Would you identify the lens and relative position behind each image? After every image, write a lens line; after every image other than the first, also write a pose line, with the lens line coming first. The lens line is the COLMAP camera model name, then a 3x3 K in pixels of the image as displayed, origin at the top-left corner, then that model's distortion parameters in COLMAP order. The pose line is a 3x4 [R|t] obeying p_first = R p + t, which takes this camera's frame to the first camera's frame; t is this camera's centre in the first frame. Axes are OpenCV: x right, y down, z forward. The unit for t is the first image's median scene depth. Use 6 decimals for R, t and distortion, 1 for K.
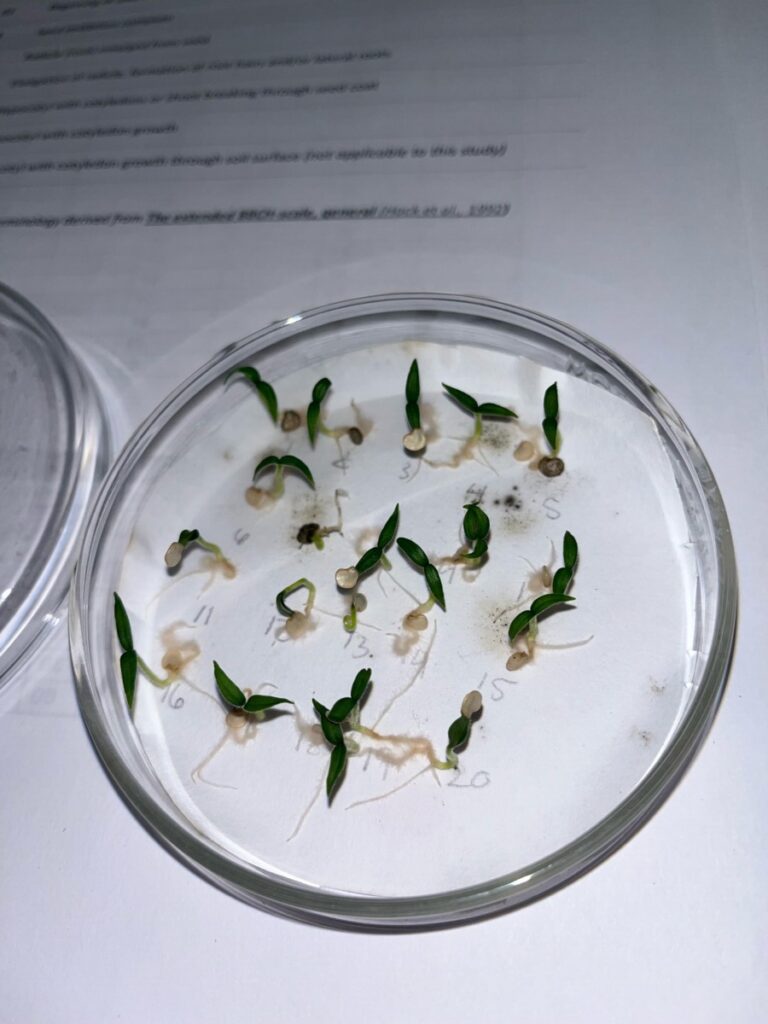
lens RADIAL K [[812.9, 0, 385.5], [0, 812.9, 516.5], [0, 0, 1]] dist [-0.048554, -0.011670]
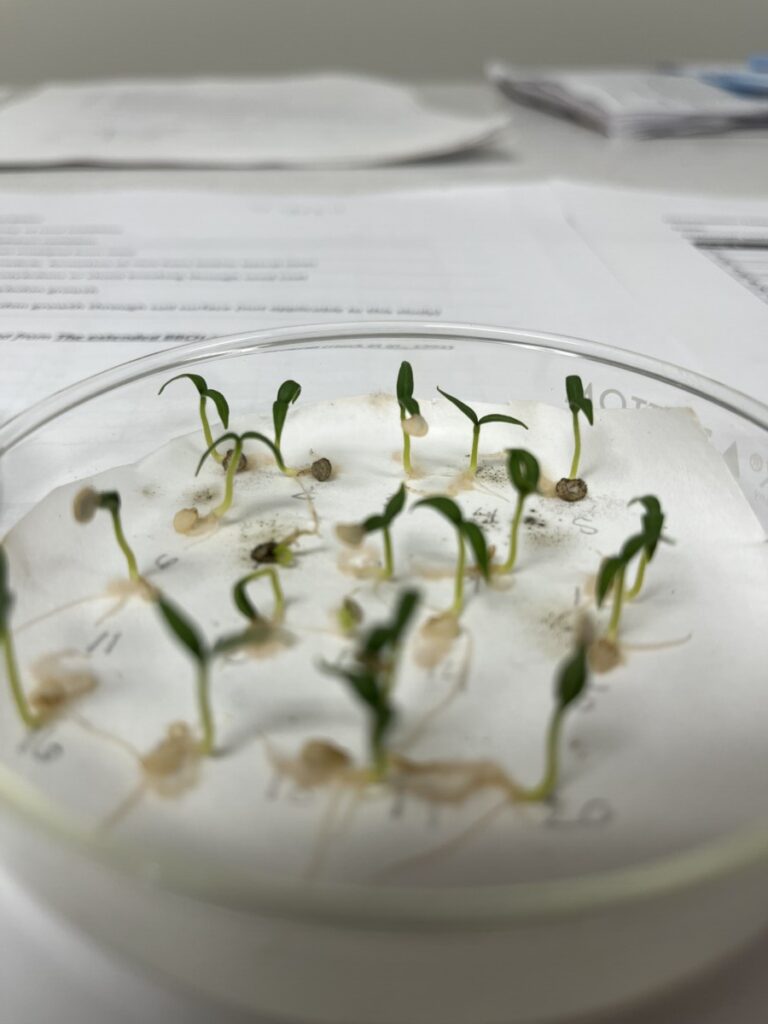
lens RADIAL K [[812.9, 0, 383.2], [0, 812.9, 509.3], [0, 0, 1]] dist [-0.048554, -0.011670]
pose [[0.978386, 0.062432, 0.197135, -0.143380], [0.049595, 0.854662, -0.516811, 0.376792], [-0.200750, 0.515418, 0.833093, 0.380958]]
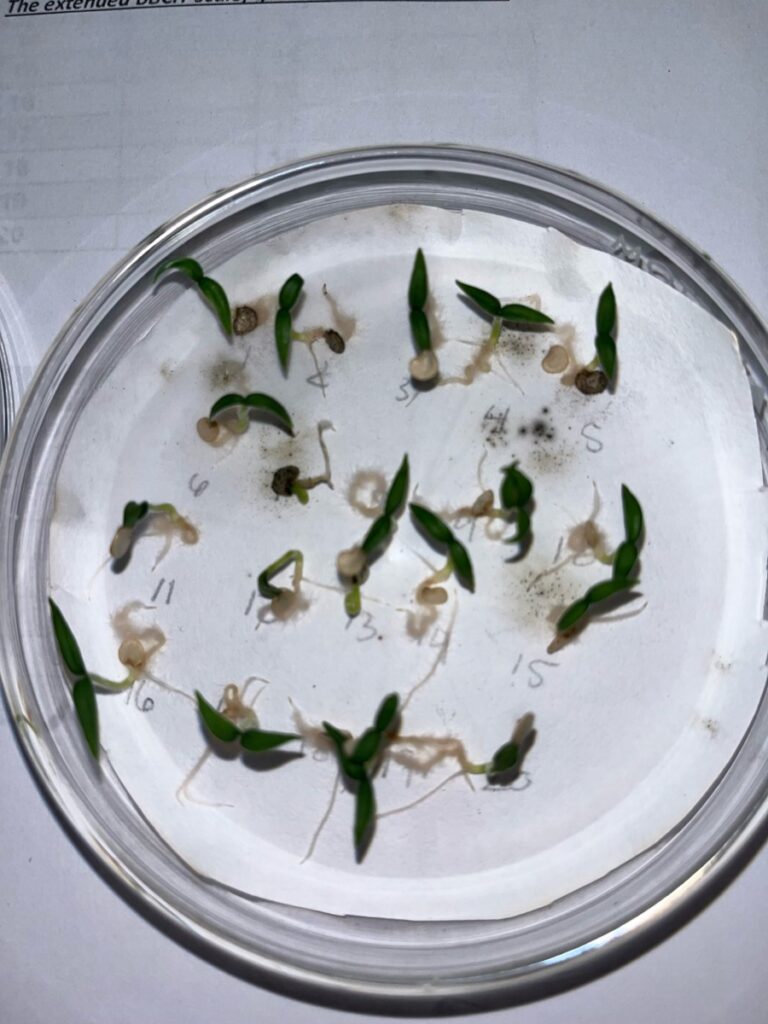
lens RADIAL K [[812.9, 0, 380.3], [0, 812.9, 510.0], [0, 0, 1]] dist [-0.048554, -0.011670]
pose [[0.994072, -0.064015, 0.087886, -0.078118], [0.036137, 0.956878, 0.288235, -0.181459], [-0.102547, -0.283350, 0.953518, 0.243298]]
